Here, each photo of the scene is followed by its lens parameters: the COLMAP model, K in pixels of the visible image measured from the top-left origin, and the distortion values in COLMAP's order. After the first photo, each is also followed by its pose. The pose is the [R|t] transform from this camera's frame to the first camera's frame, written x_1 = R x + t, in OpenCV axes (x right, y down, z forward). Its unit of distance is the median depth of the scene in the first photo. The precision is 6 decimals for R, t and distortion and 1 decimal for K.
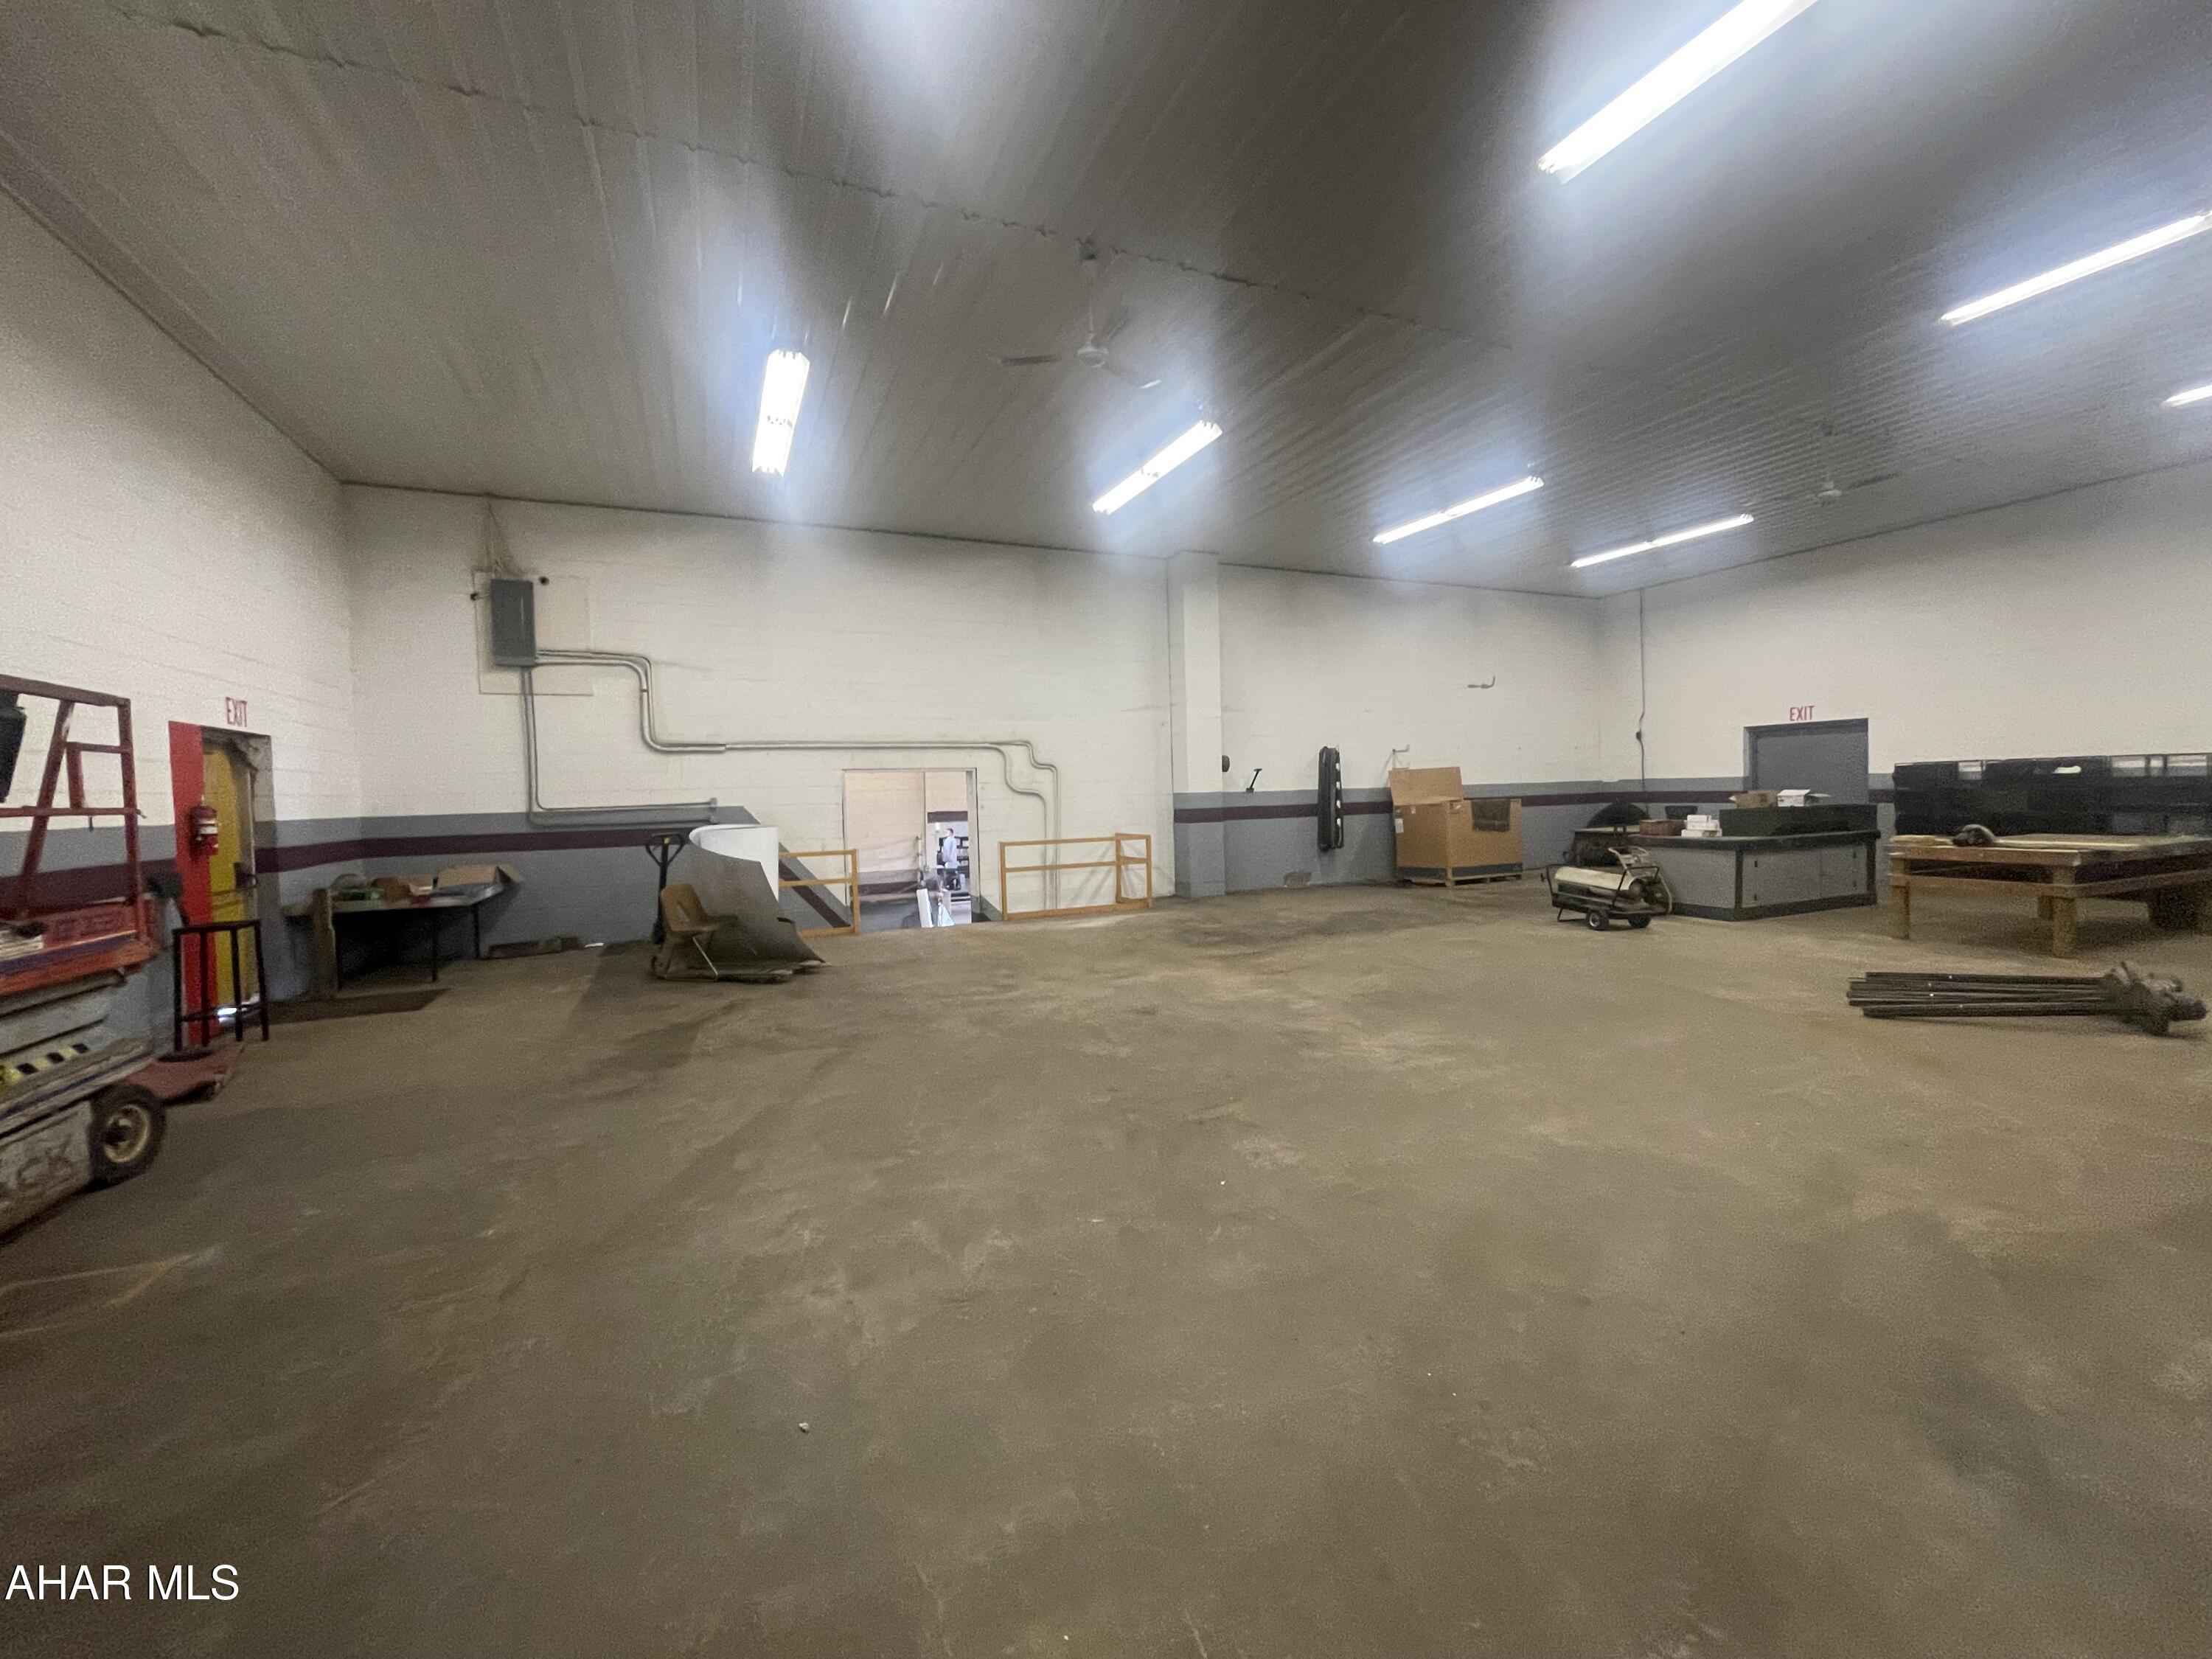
lens RADIAL K [[894.7, 0, 1103.1], [0, 894.7, 816.3], [0, 0, 1]] dist [-0.001351, -0.001036]
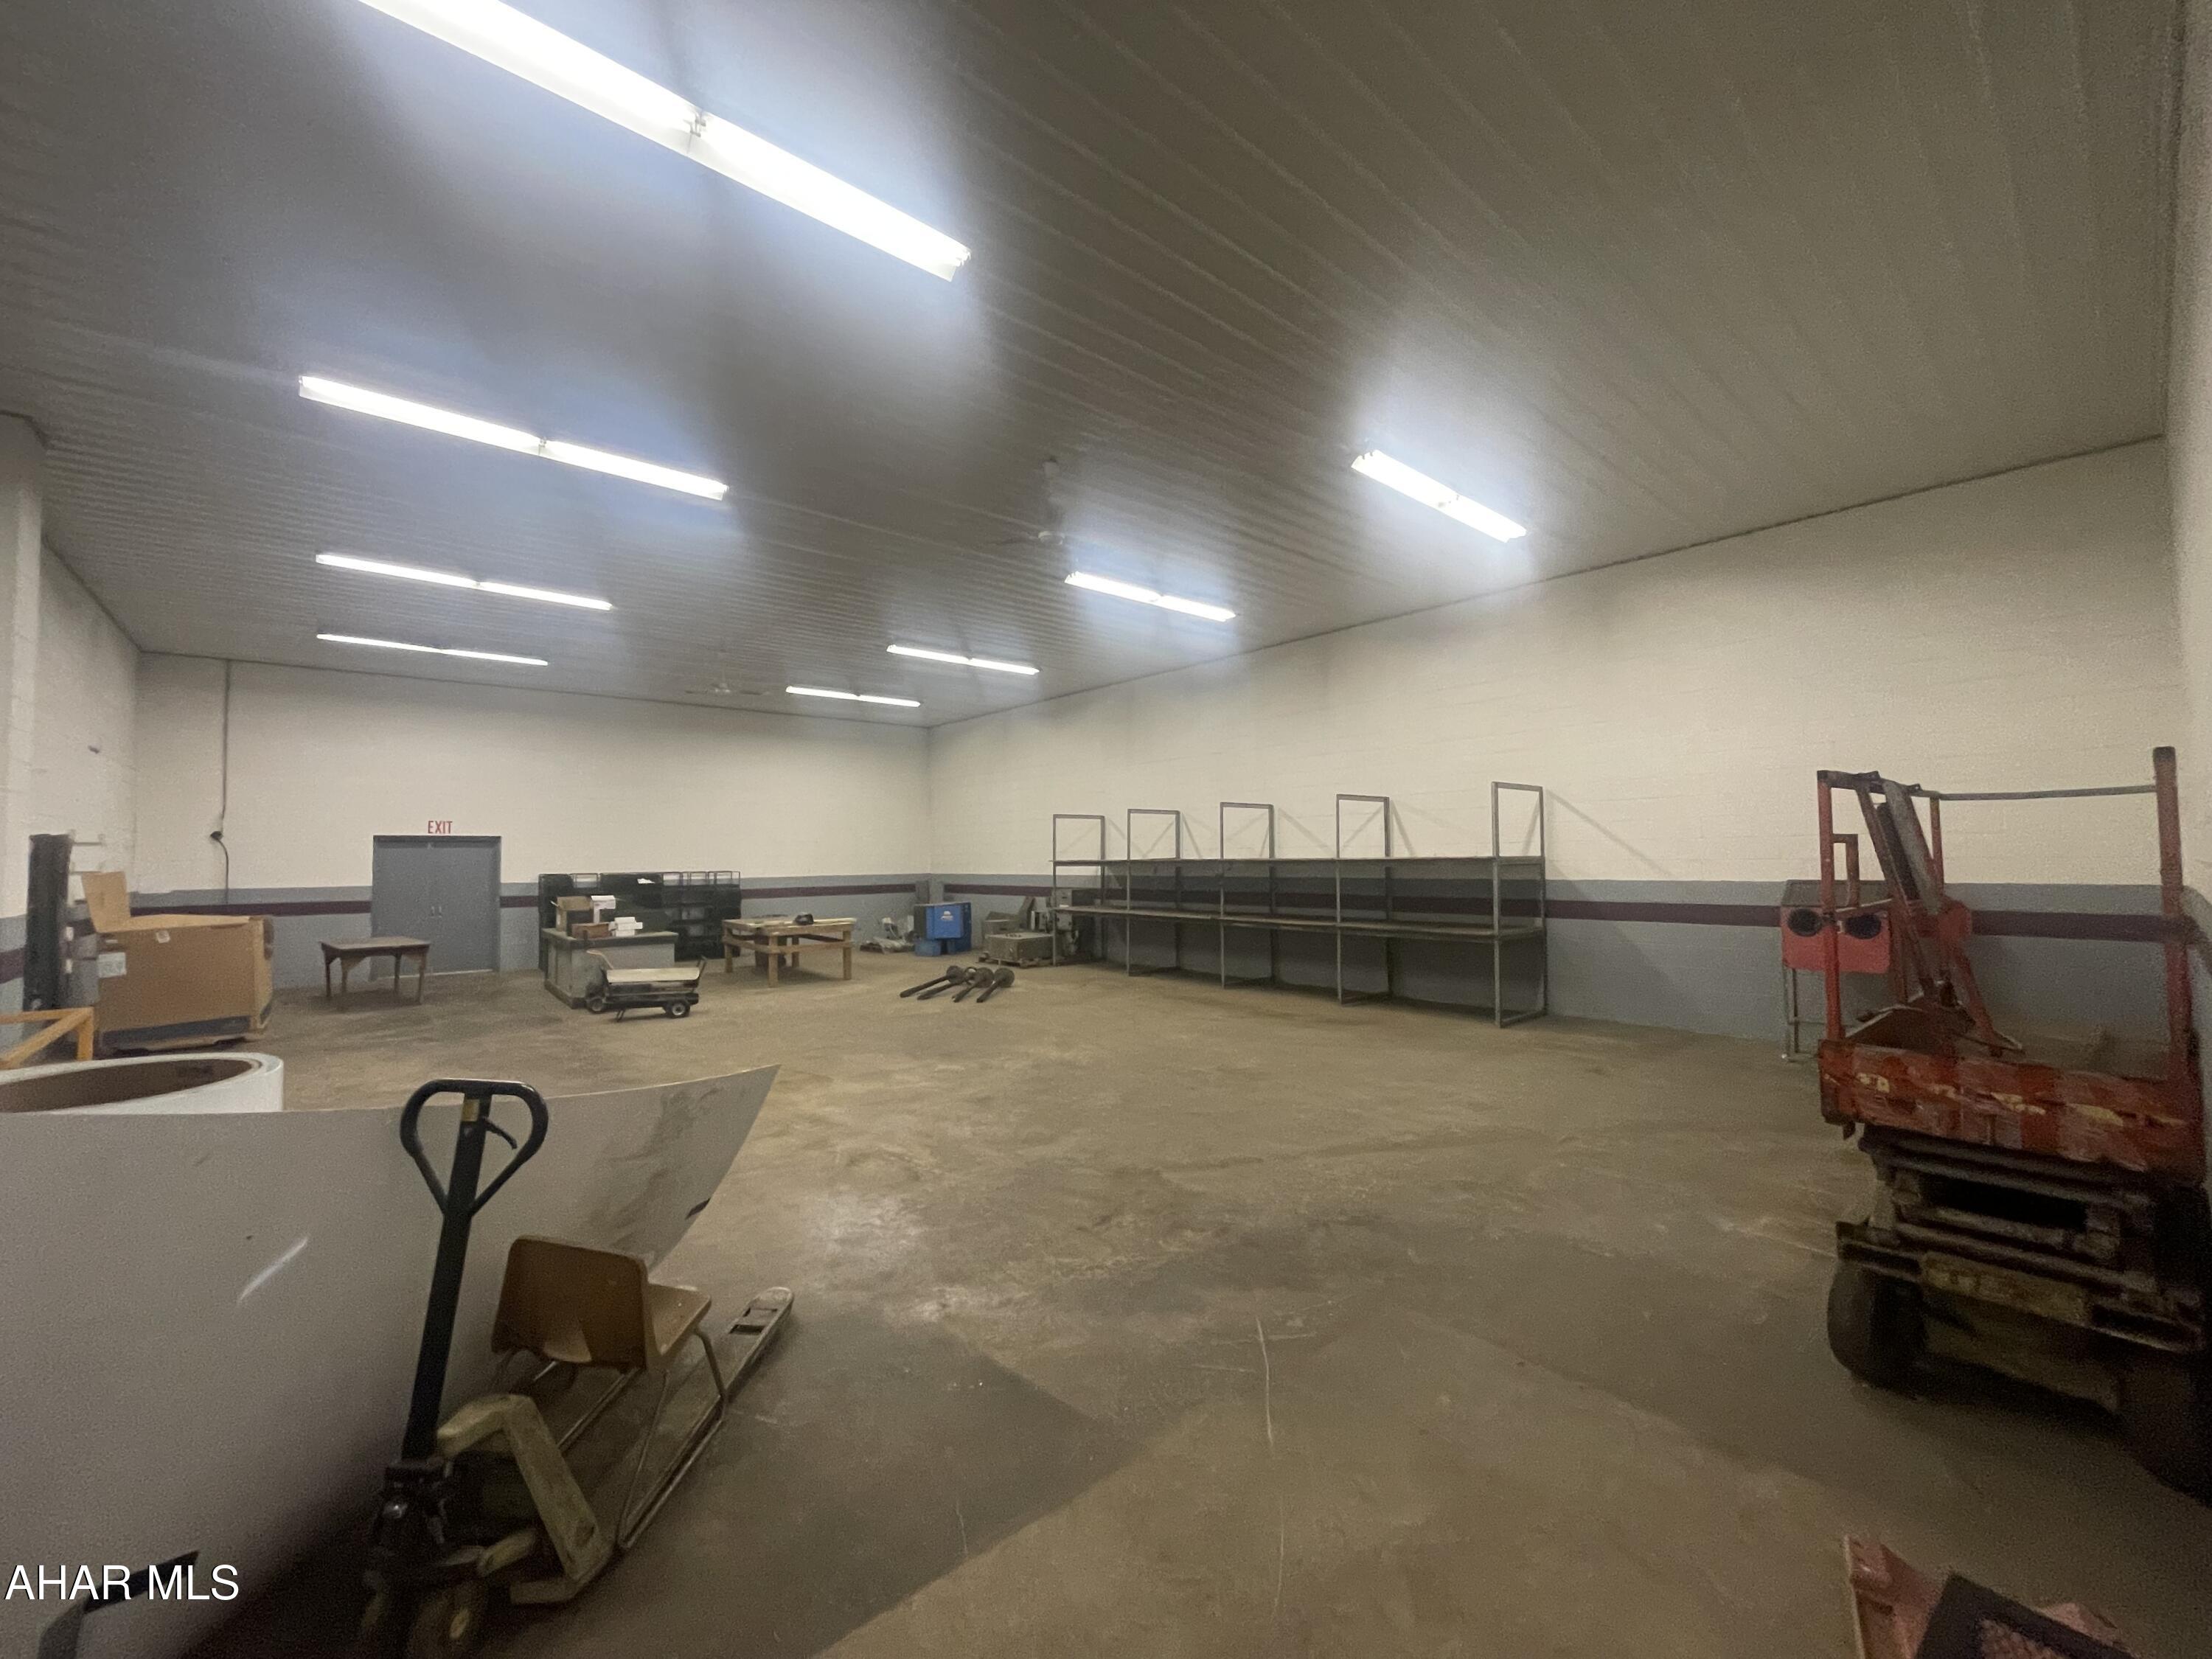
lens RADIAL K [[940.2, 0, 1106.2], [0, 940.2, 830.3], [0, 0, 1]] dist [-0.002561, -0.000136]
pose [[-0.307797, 0.057084, 0.949738, -0.697284], [0.046233, 0.997917, -0.044996, -0.030298], [-0.950328, 0.030060, -0.309795, 0.769098]]
